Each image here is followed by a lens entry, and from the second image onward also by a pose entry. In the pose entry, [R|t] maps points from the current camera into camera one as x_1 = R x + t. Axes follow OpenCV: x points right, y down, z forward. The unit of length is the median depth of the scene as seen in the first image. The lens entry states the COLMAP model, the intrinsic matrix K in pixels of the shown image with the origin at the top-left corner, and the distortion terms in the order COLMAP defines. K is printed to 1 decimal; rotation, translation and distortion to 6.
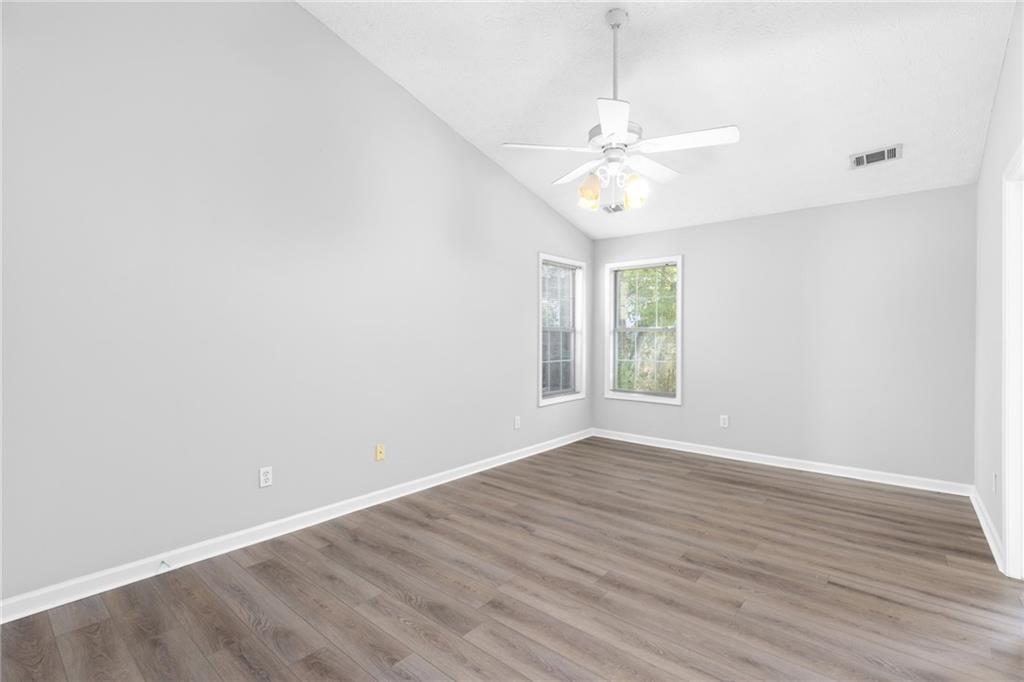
lens RADIAL K [[461.2, 0, 506.9], [0, 461.2, 336.0], [0, 0, 1]] dist [0.002777, -0.000207]
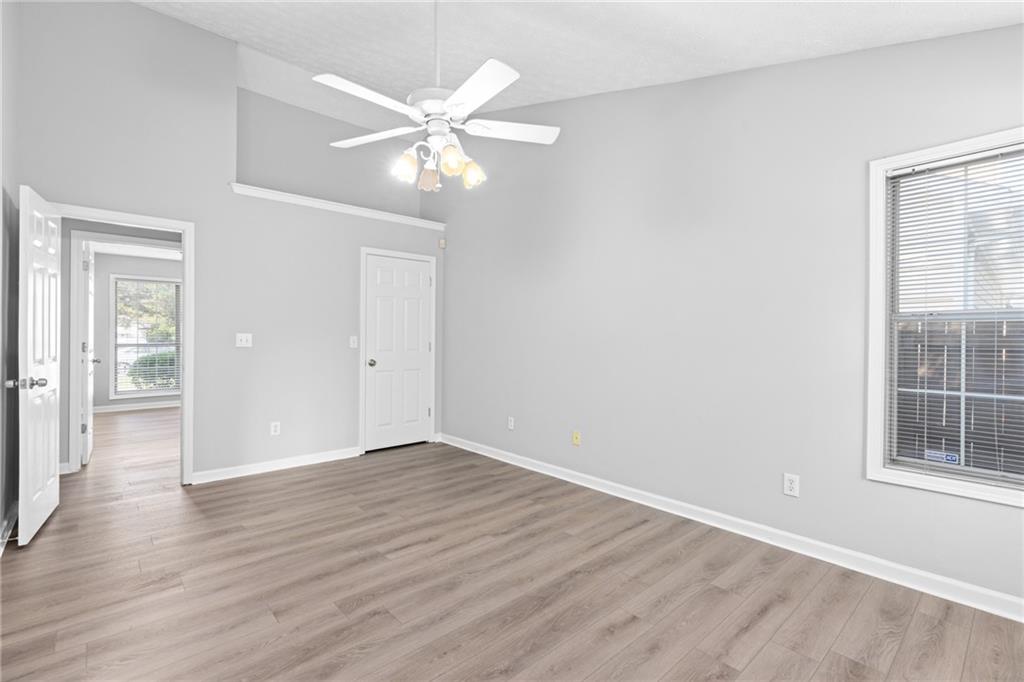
lens RADIAL K [[461.2, 0, 516.9], [0, 461.2, 339.7], [0, 0, 1]] dist [0.002777, -0.000207]
pose [[-0.112997, 0.007666, -0.993566, 0.932087], [-0.003144, 0.999962, 0.008072, 0.004921], [0.993590, 0.004036, -0.112969, 1.072930]]
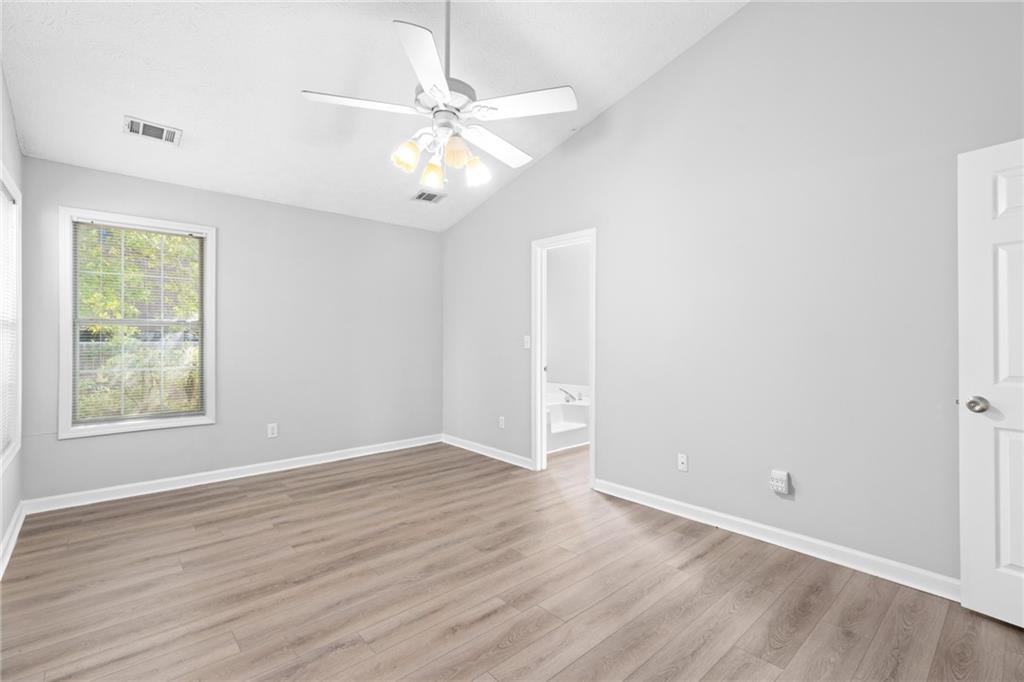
lens RADIAL K [[461.2, 0, 507.6], [0, 461.2, 335.0], [0, 0, 1]] dist [0.002777, -0.000207]
pose [[0.134298, 0.001422, 0.990940, -0.508415], [-0.004912, 0.999988, -0.000769, 0.002776], [-0.990929, -0.004764, 0.134304, 0.662544]]
